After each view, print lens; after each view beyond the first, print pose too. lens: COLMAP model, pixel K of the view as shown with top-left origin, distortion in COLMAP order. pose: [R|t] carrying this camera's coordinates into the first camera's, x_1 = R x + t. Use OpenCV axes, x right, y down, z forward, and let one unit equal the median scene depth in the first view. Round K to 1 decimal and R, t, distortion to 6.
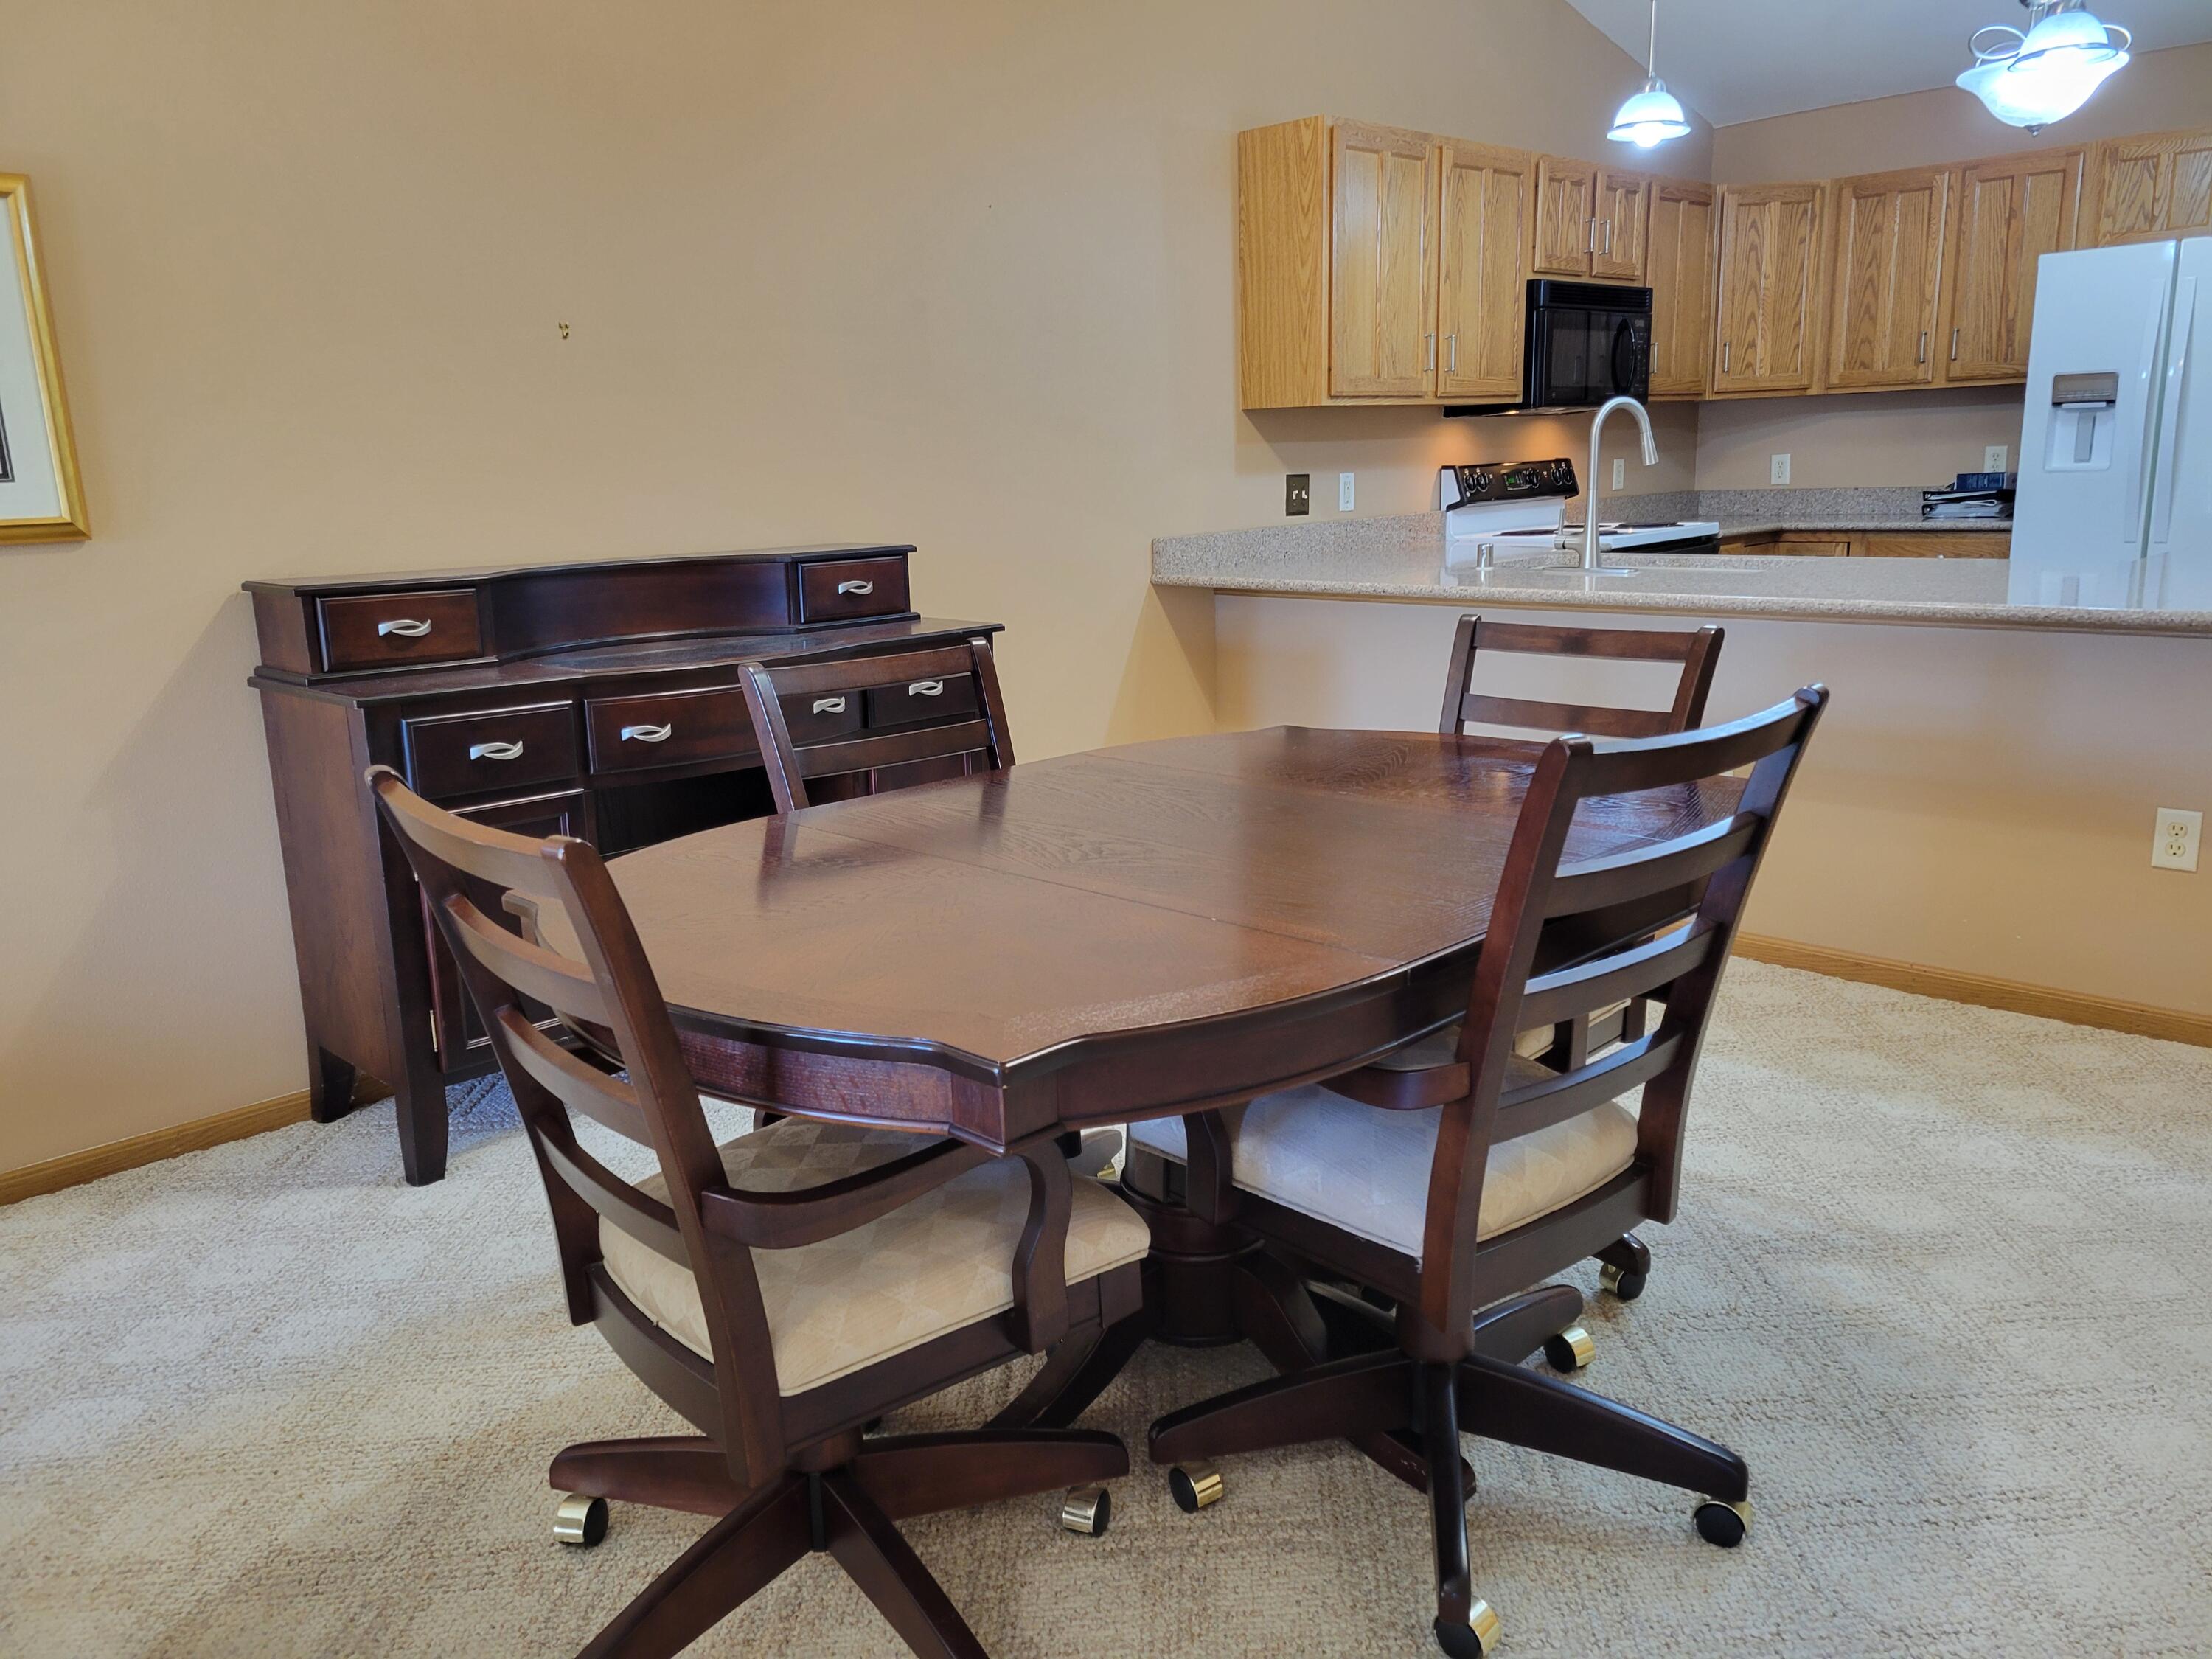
lens RADIAL K [[1642.4, 0, 1114.4], [0, 1642.4, 811.3], [0, 0, 1]] dist [0.074903, -0.056146]
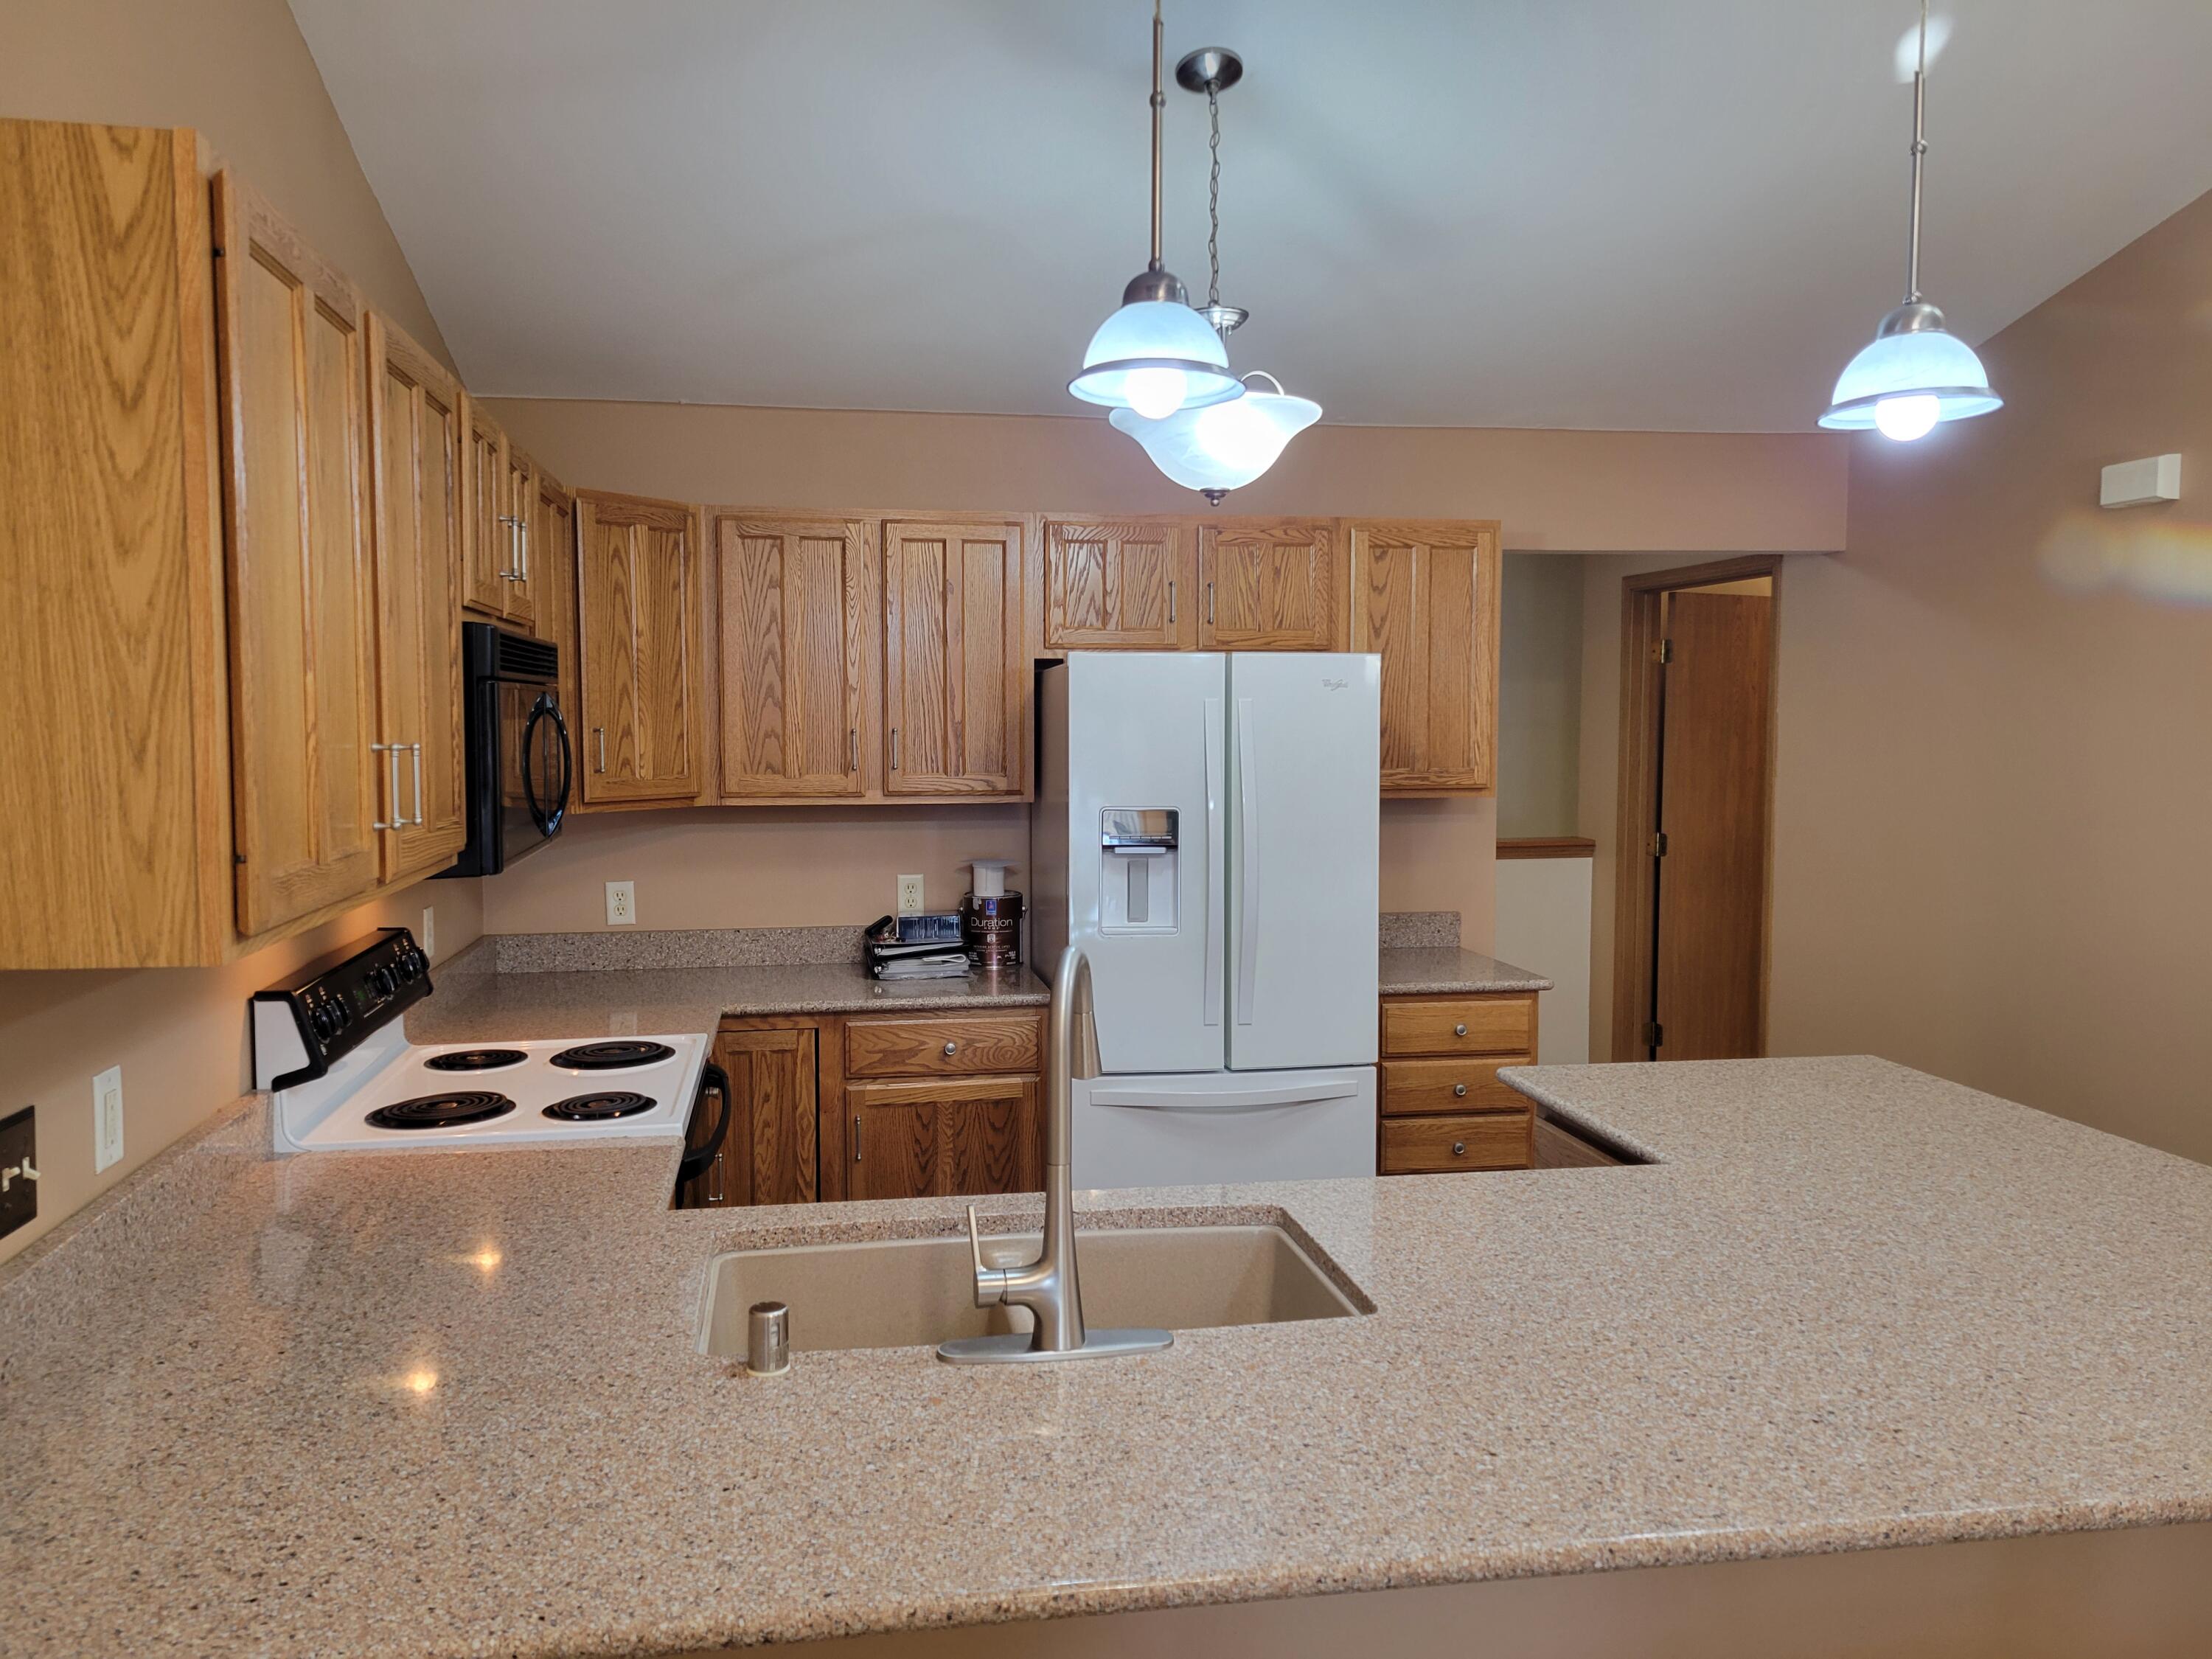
lens RADIAL K [[1610.4, 0, 1106.0], [0, 1610.4, 829.5], [0, 0, 1]] dist [-0.002417, -0.003700]
pose [[0.561104, -0.026095, 0.827334, -0.032107], [0.156258, 0.984871, -0.074912, -0.178901], [-0.812863, 0.171311, 0.556692, 0.543936]]
